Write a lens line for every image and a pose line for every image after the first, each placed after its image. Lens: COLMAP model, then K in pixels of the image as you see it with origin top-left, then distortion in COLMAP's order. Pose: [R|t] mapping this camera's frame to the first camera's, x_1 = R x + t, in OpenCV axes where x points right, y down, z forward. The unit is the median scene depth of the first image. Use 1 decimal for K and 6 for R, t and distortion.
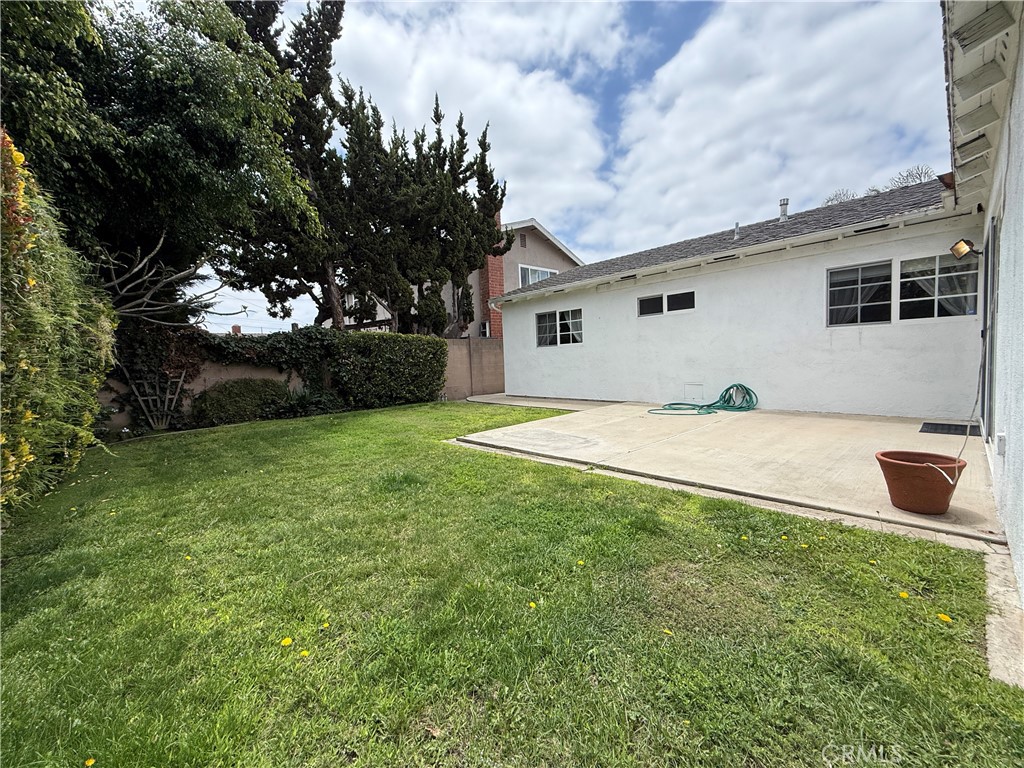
lens RADIAL K [[410.4, 0, 512.0], [0, 410.4, 384.0], [0, 0, 1]] dist [0.000147, 0.000039]
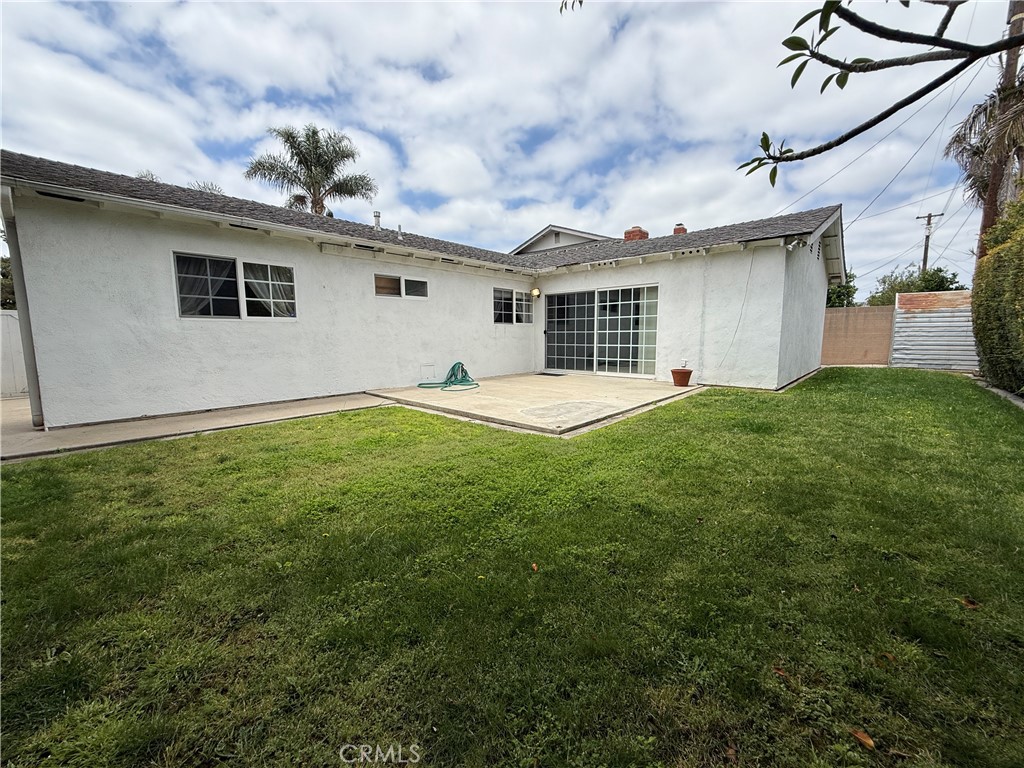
lens RADIAL K [[410.4, 0, 512.0], [0, 410.4, 384.0], [0, 0, 1]] dist [0.000147, 0.000039]
pose [[-0.072975, -0.077599, 0.994310, -0.659185], [0.068638, 0.994214, 0.082629, -0.024896], [-0.994969, 0.074277, -0.067227, 0.817353]]
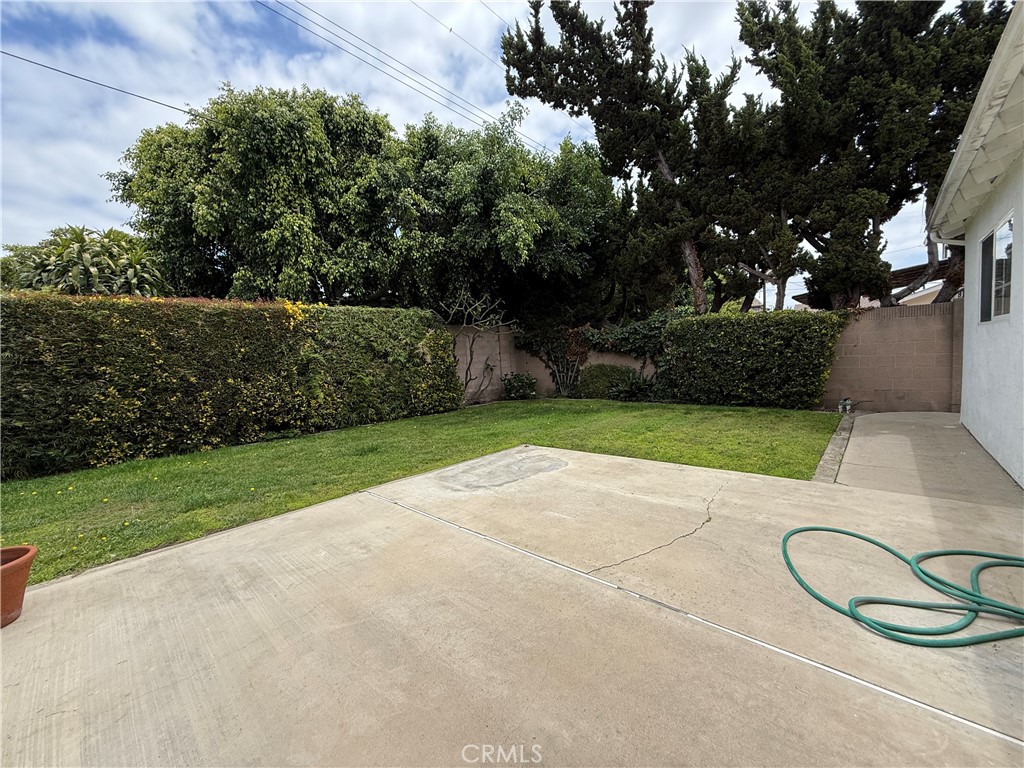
lens RADIAL K [[410.4, 0, 512.0], [0, 410.4, 384.0], [0, 0, 1]] dist [0.000147, 0.000039]
pose [[0.091124, 0.108018, -0.989964, 1.174761], [-0.014880, 0.994136, 0.107104, -0.170579], [0.995728, 0.004971, 0.092197, 1.254776]]
